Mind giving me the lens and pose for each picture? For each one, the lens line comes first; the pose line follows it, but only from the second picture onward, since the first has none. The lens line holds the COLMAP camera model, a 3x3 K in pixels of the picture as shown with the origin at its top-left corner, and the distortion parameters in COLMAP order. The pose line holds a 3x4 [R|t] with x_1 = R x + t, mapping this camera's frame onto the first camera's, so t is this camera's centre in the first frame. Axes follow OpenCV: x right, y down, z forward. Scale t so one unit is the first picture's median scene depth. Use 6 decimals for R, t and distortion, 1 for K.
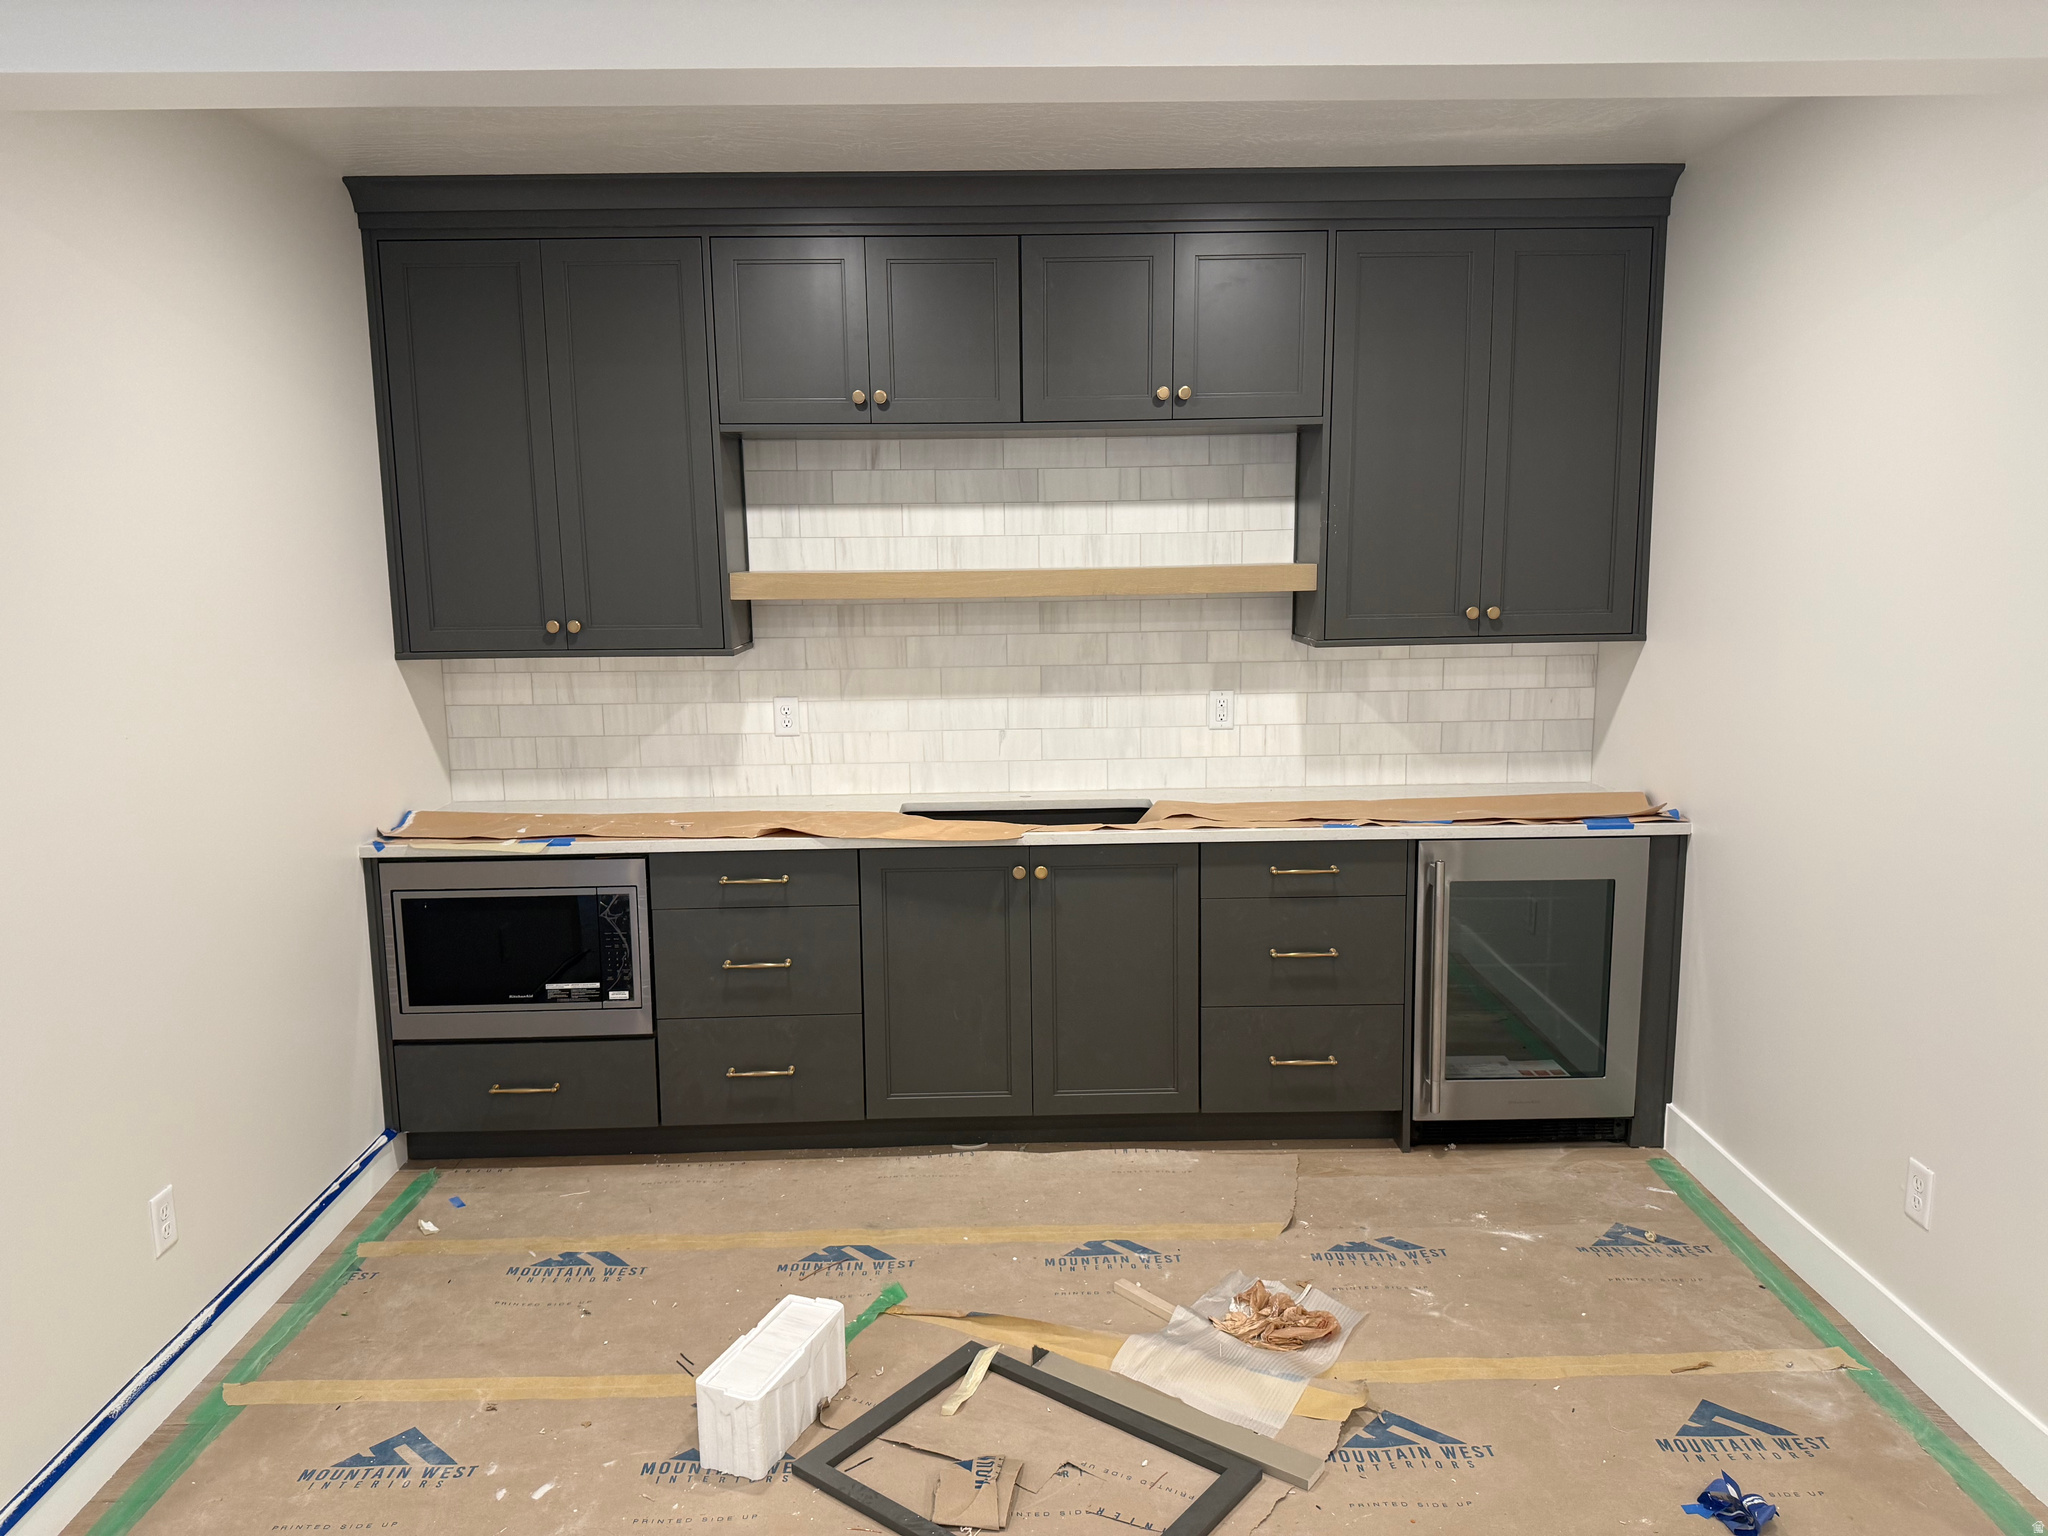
lens RADIAL K [[1413.6, 0, 1024.0], [0, 1413.6, 768.0], [0, 0, 1]] dist [0.061705, -0.003435]
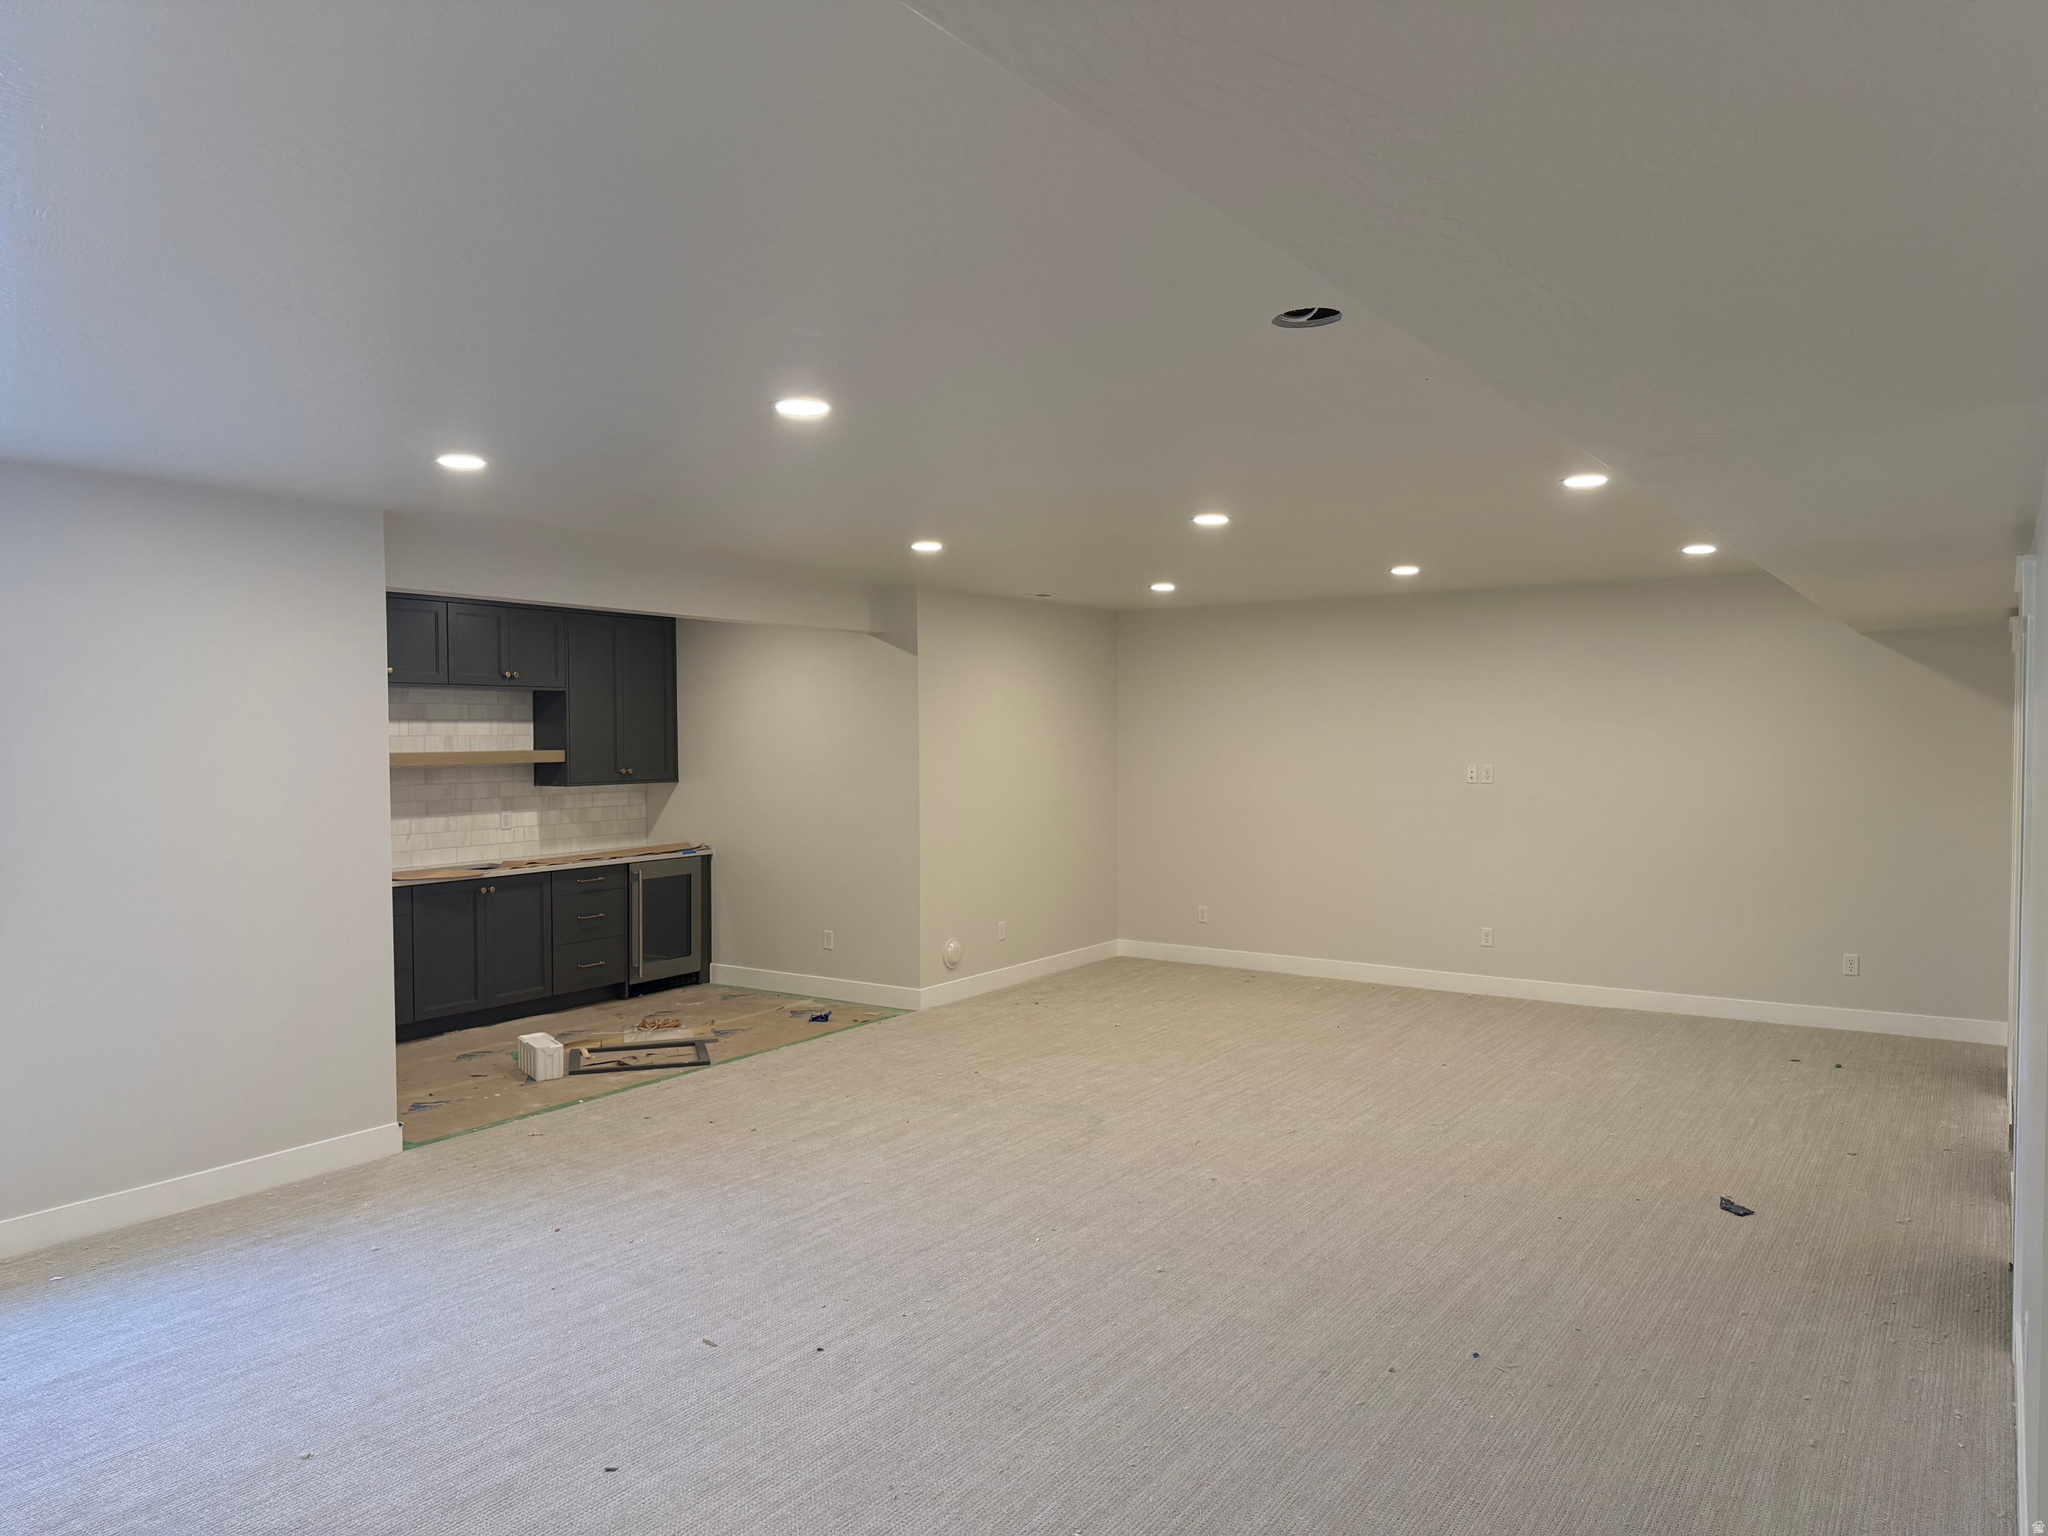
lens RADIAL K [[1413.6, 0, 1024.0], [0, 1413.6, 768.0], [0, 0, 1]] dist [0.061705, -0.003435]
pose [[0.567704, -0.009340, 0.823180, -1.164240], [0.123702, 0.989550, -0.074084, 0.133740], [-0.813886, 0.143887, 0.562927, -0.813299]]
